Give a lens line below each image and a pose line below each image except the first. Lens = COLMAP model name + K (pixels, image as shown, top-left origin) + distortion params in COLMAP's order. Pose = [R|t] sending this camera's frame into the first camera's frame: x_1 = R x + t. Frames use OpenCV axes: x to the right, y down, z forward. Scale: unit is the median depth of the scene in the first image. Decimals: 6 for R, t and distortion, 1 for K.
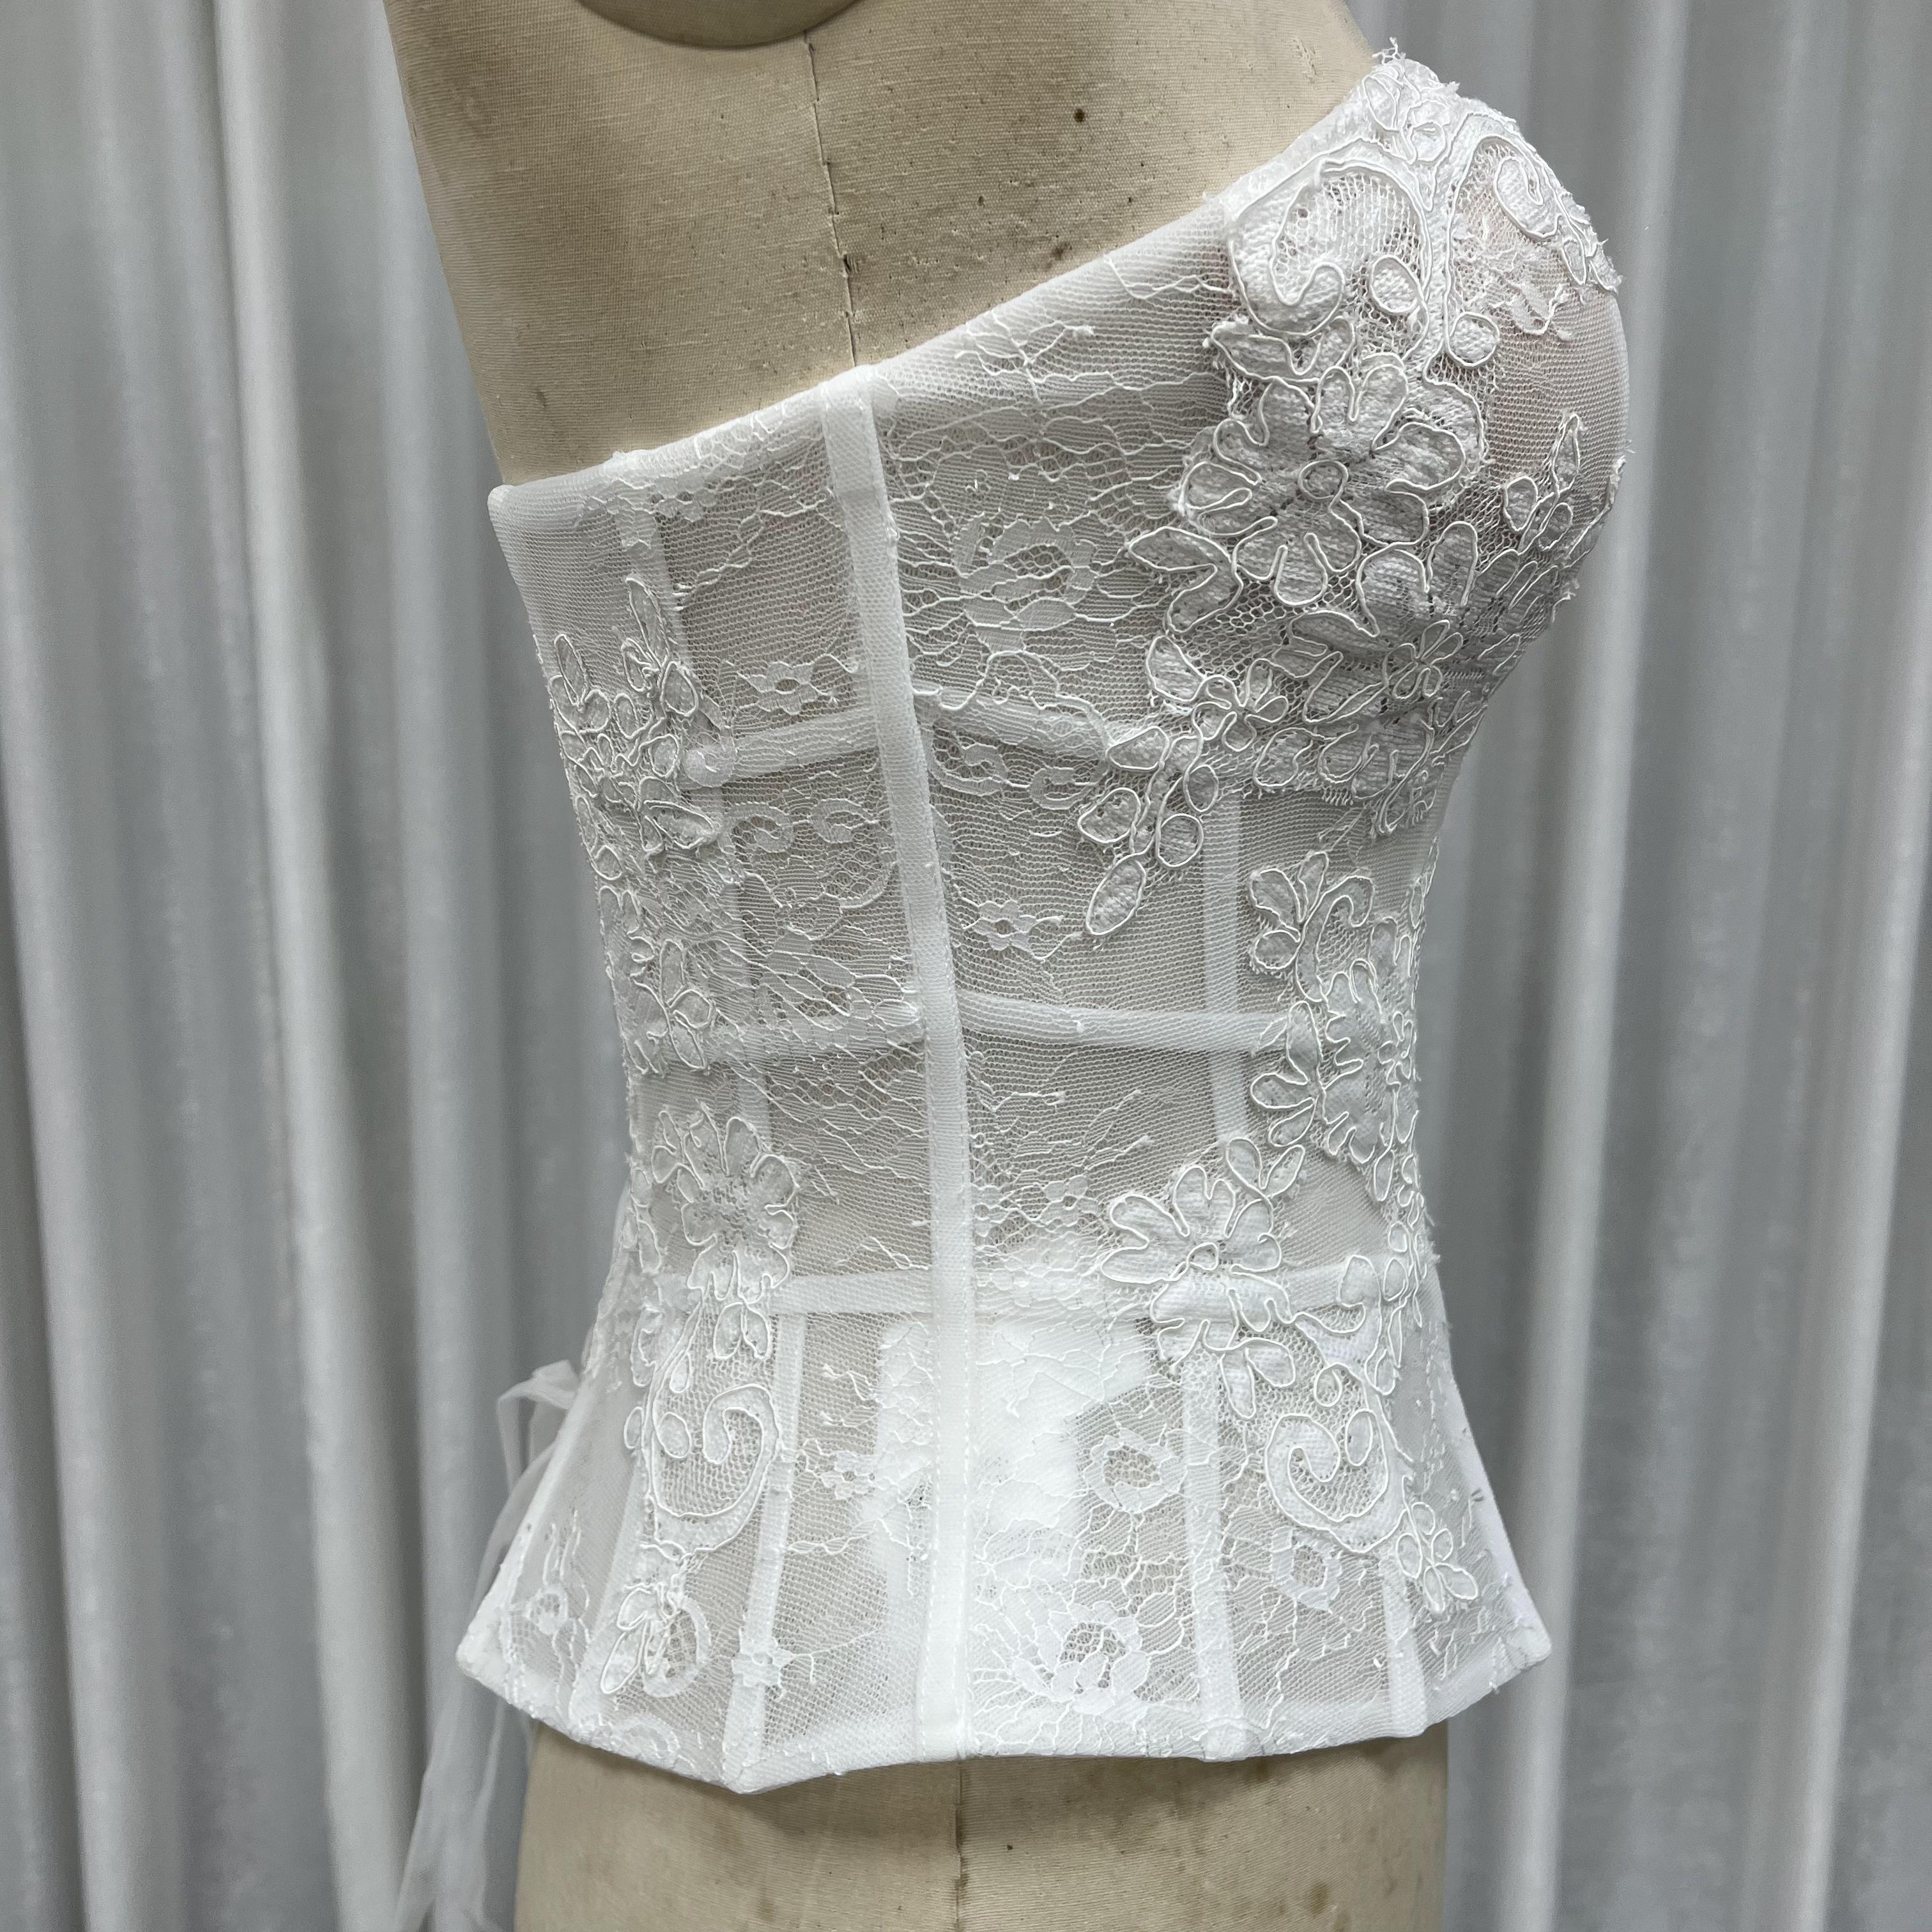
lens RADIAL K [[1943.3, 0, 961.4], [0, 1943.3, 937.0], [0, 0, 1]] dist [0.106962, -0.275719]
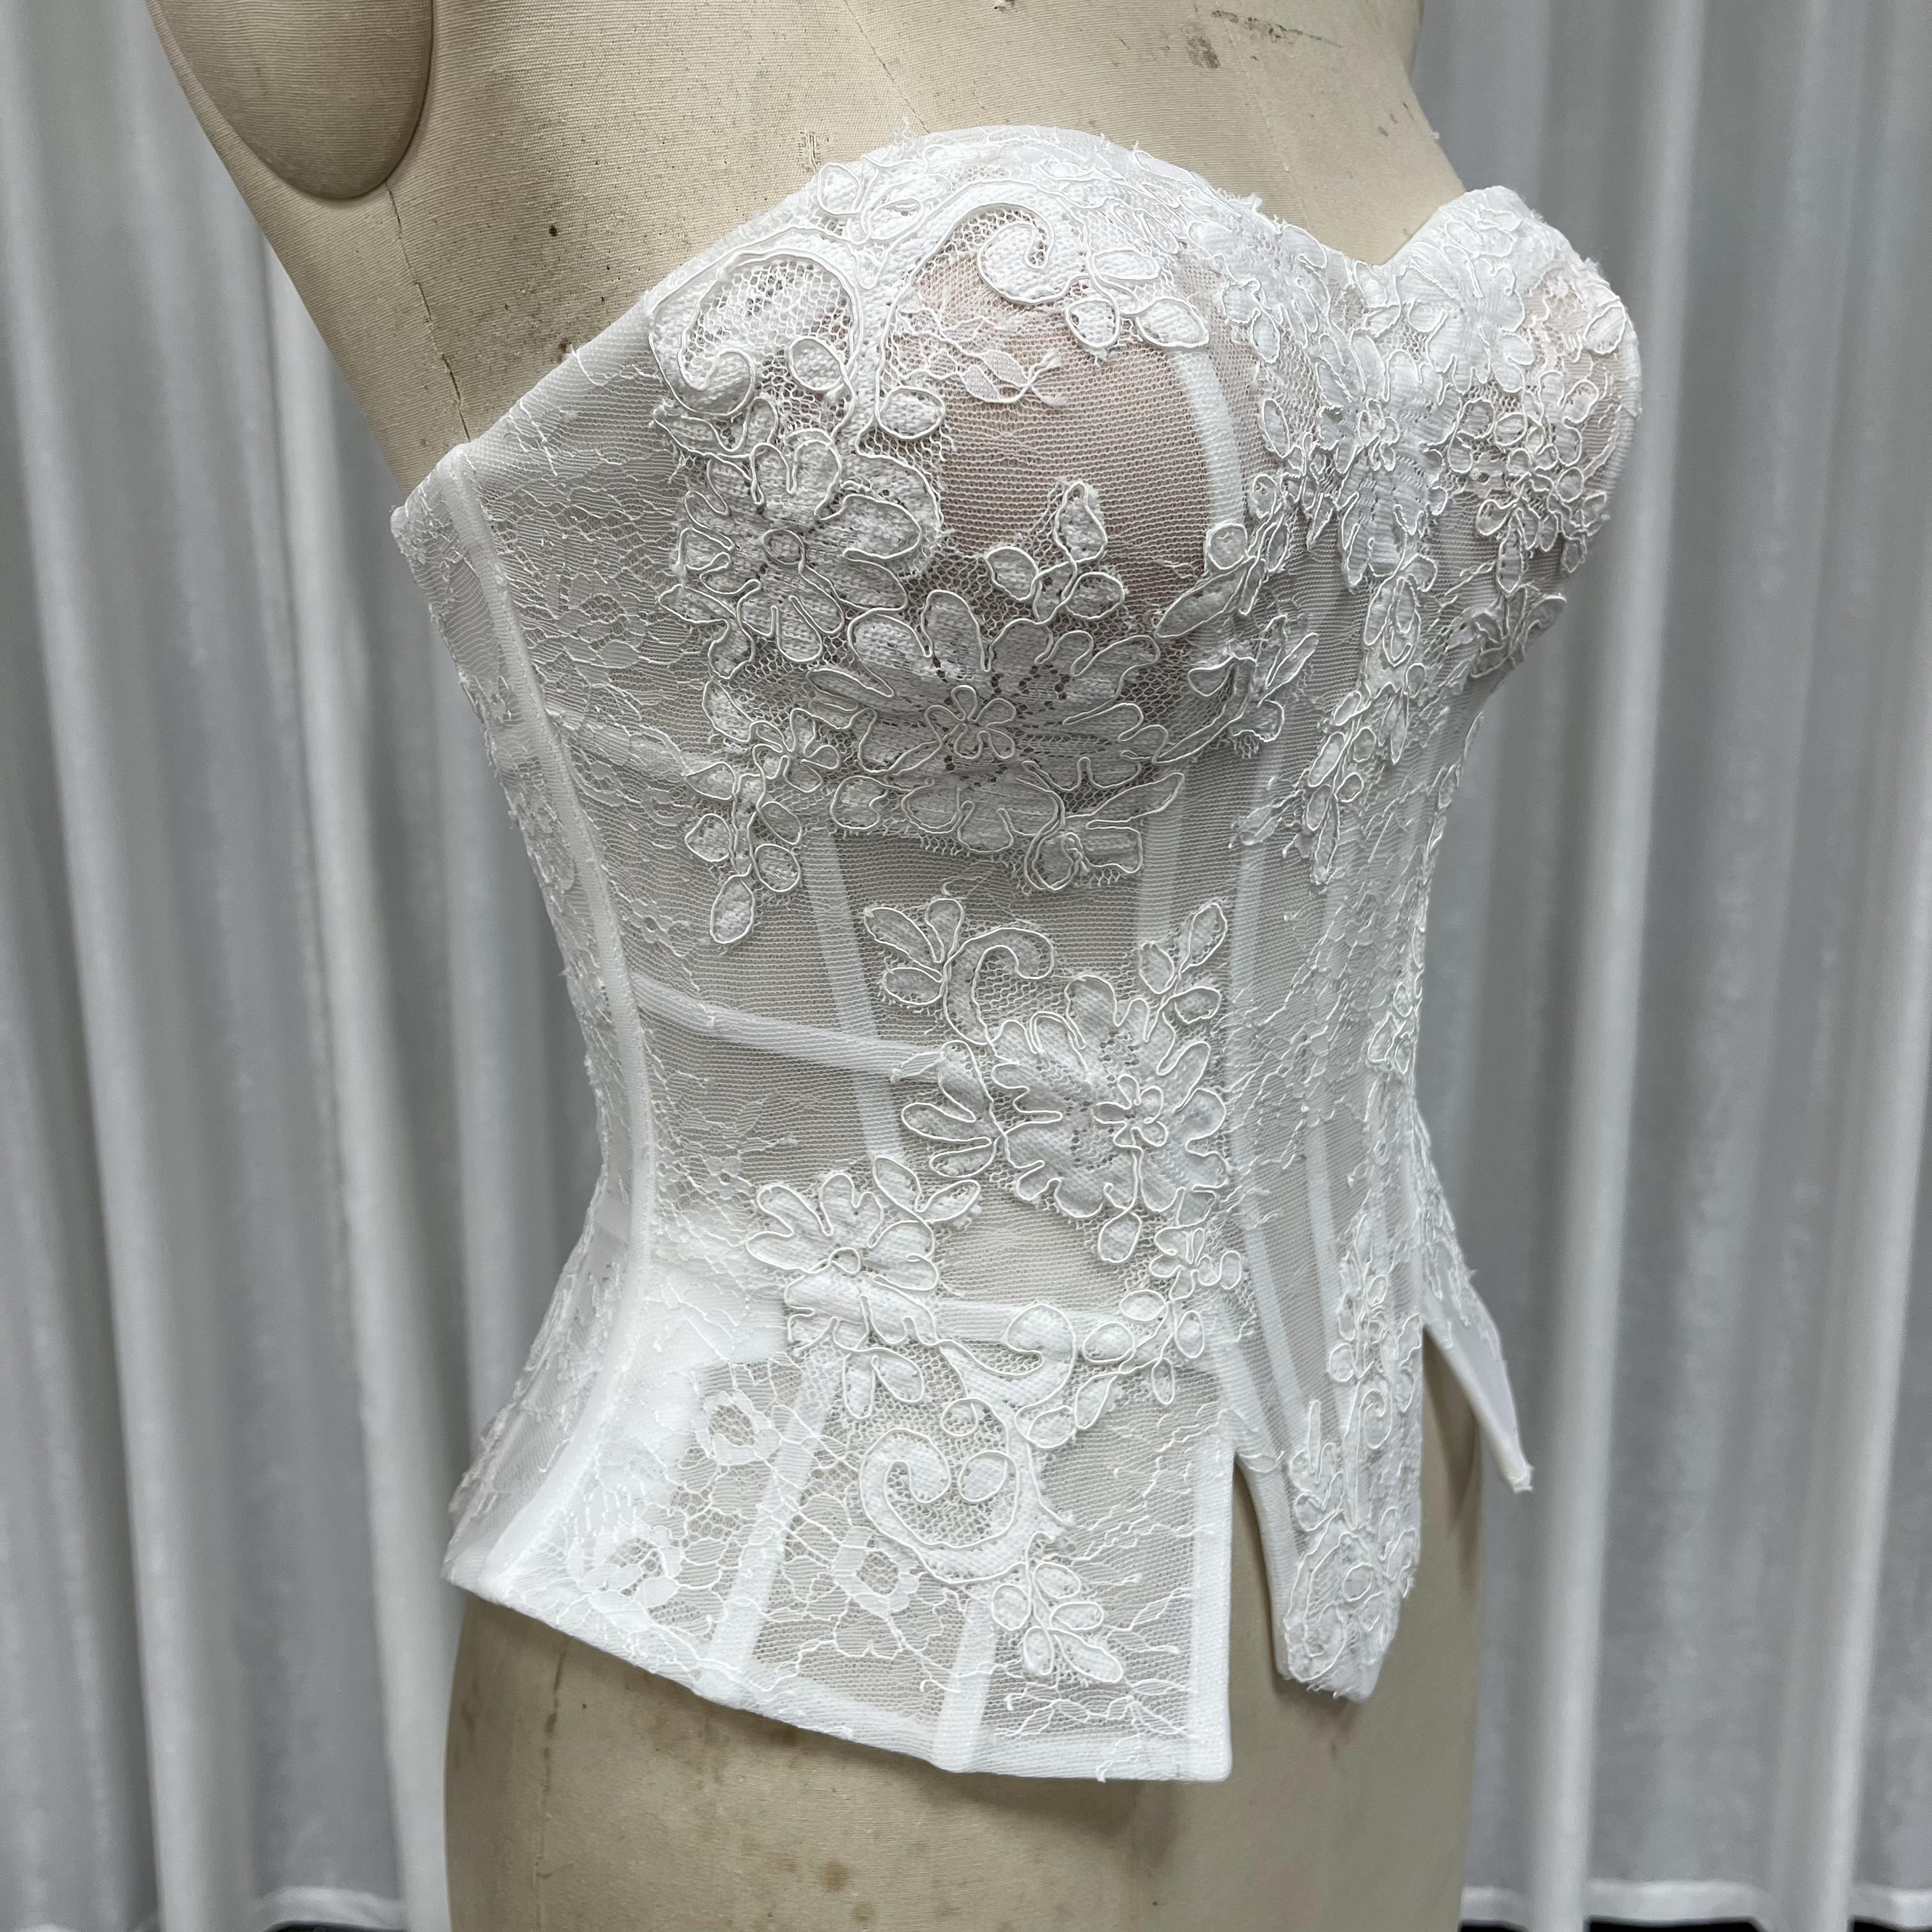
lens RADIAL K [[1943.3, 0, 961.4], [0, 1943.3, 937.0], [0, 0, 1]] dist [0.106962, -0.275719]
pose [[0.786429, 0.146738, -0.599998, 0.836126], [-0.132635, 0.988831, 0.067986, -0.097329], [0.603273, 0.026115, 0.797107, 0.193546]]
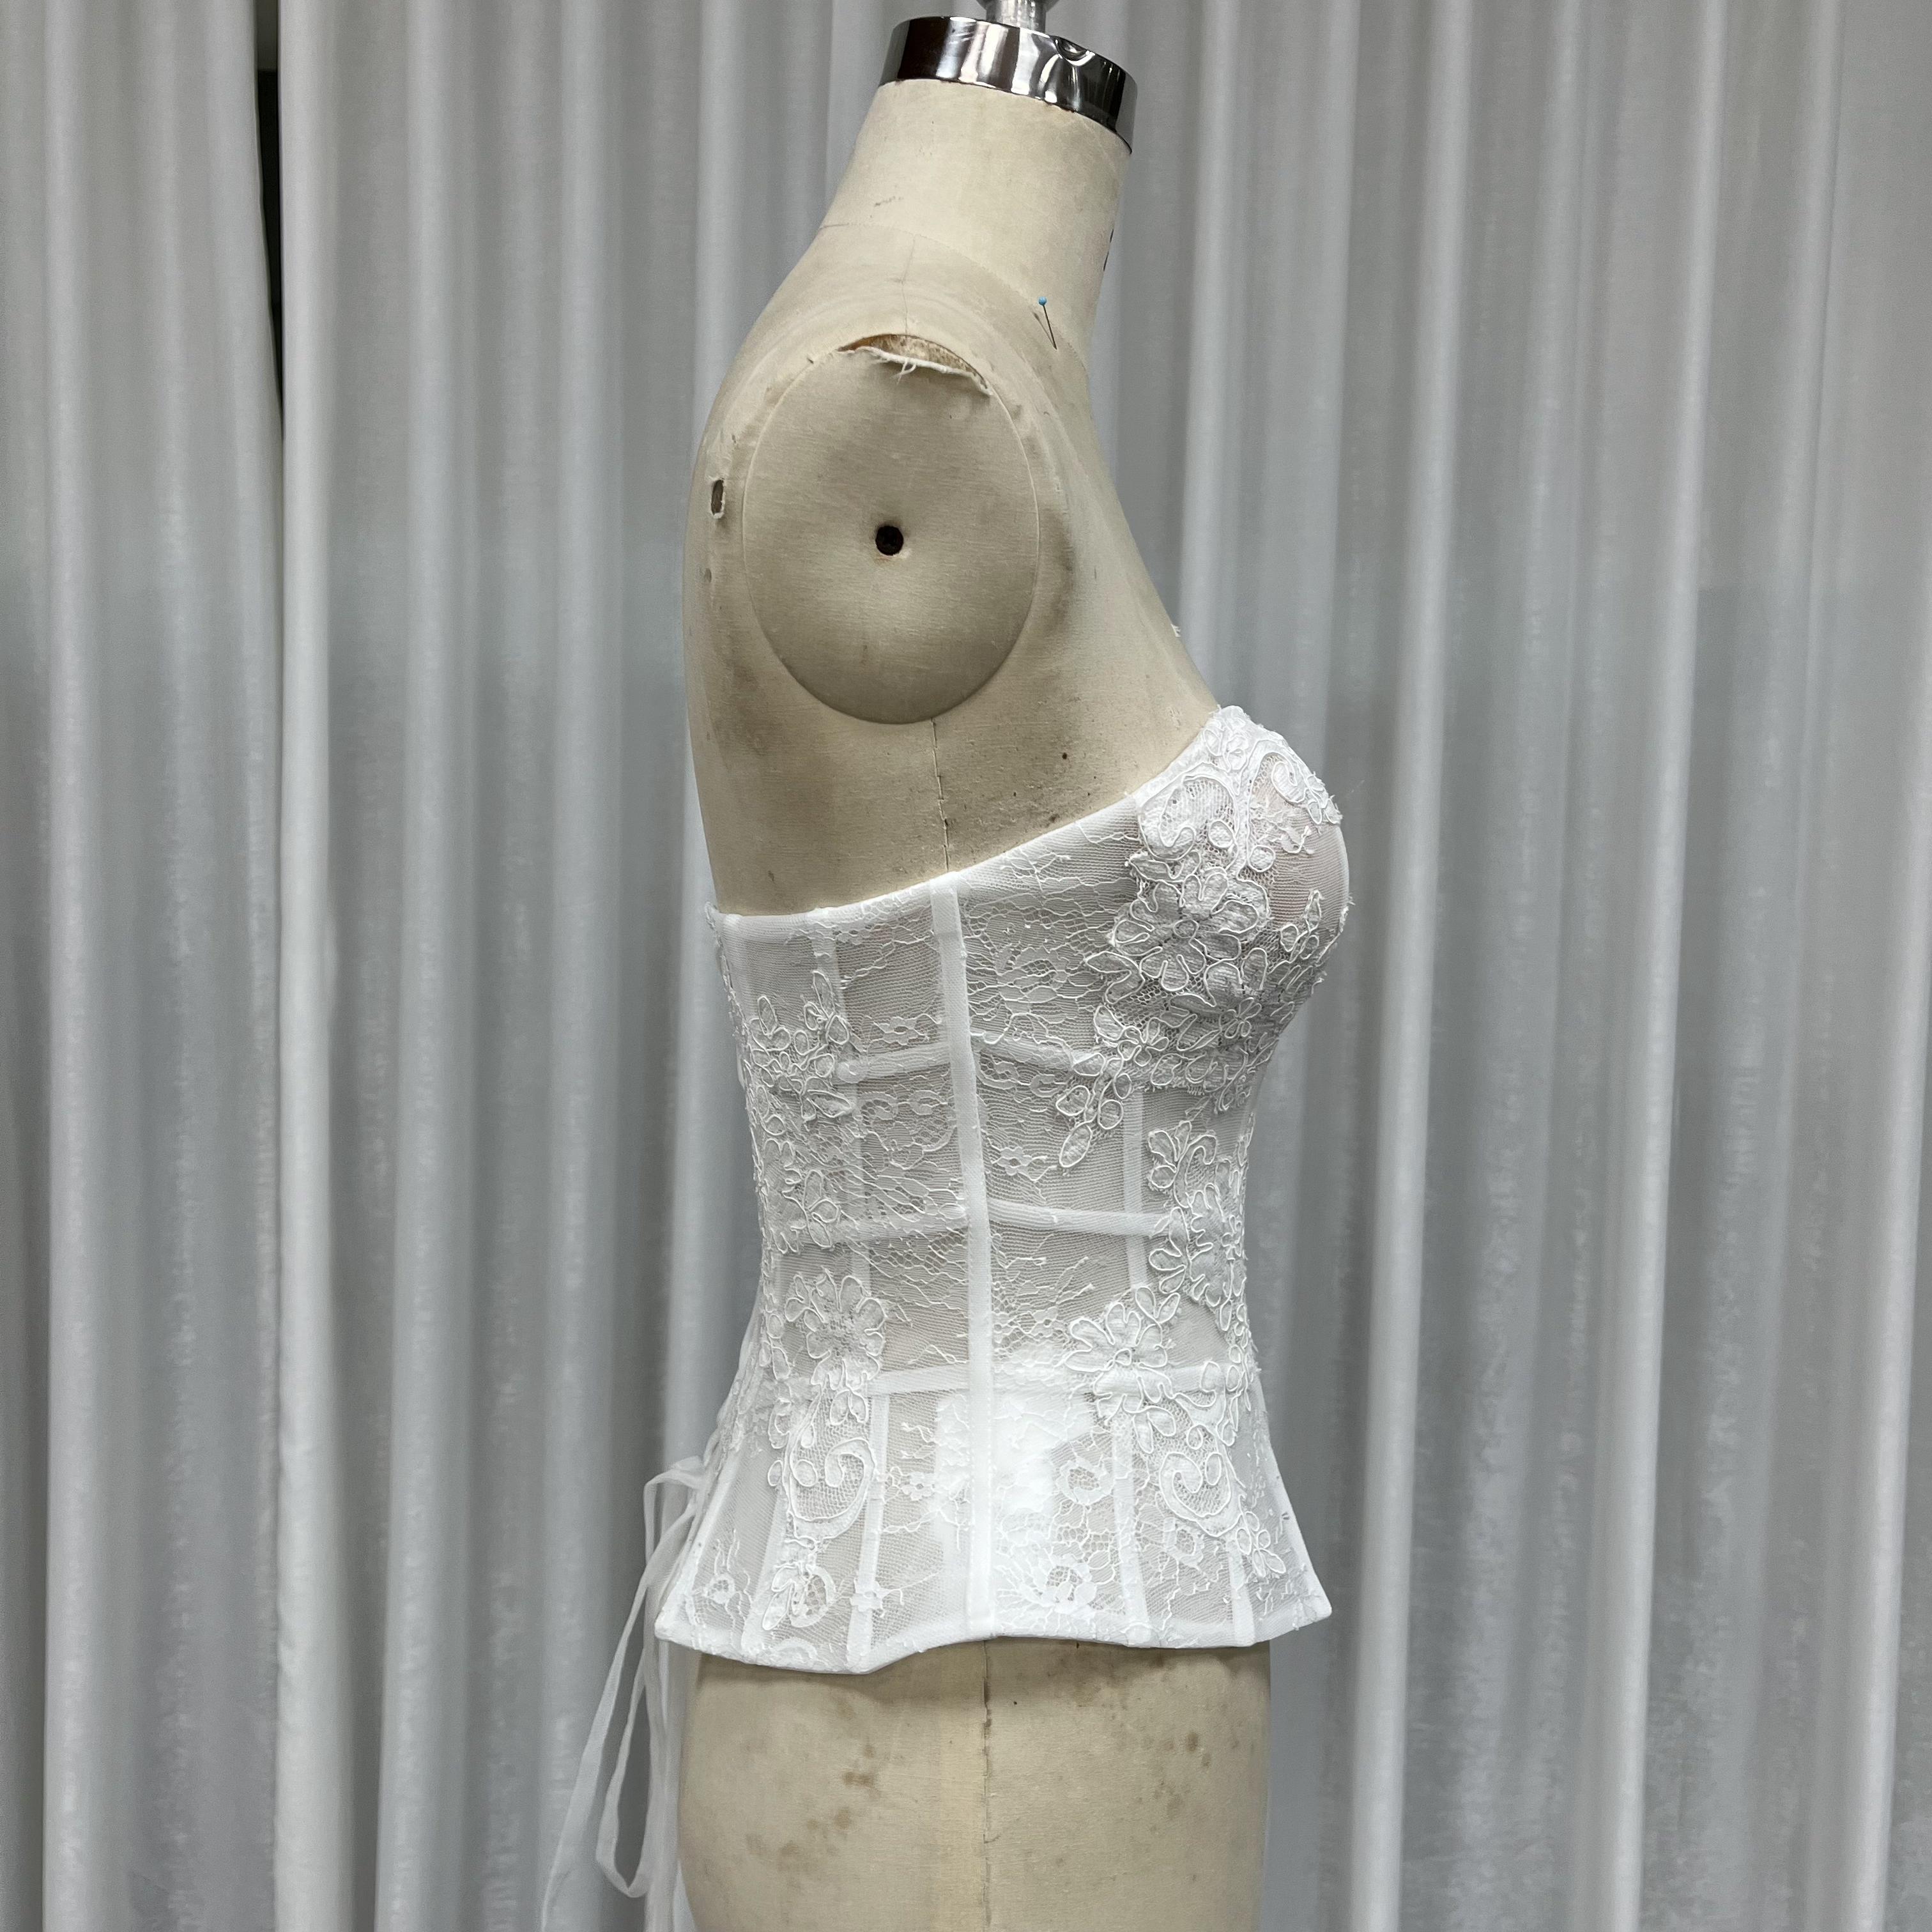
lens RADIAL K [[1930.3, 0, 980.3], [0, 1930.3, 933.8], [0, 0, 1]] dist [0.090613, -0.195122]
pose [[0.996798, 0.013314, 0.078844, -0.149950], [-0.002763, 0.991186, -0.132447, 0.021570], [-0.079913, 0.131805, 0.988049, -0.774967]]
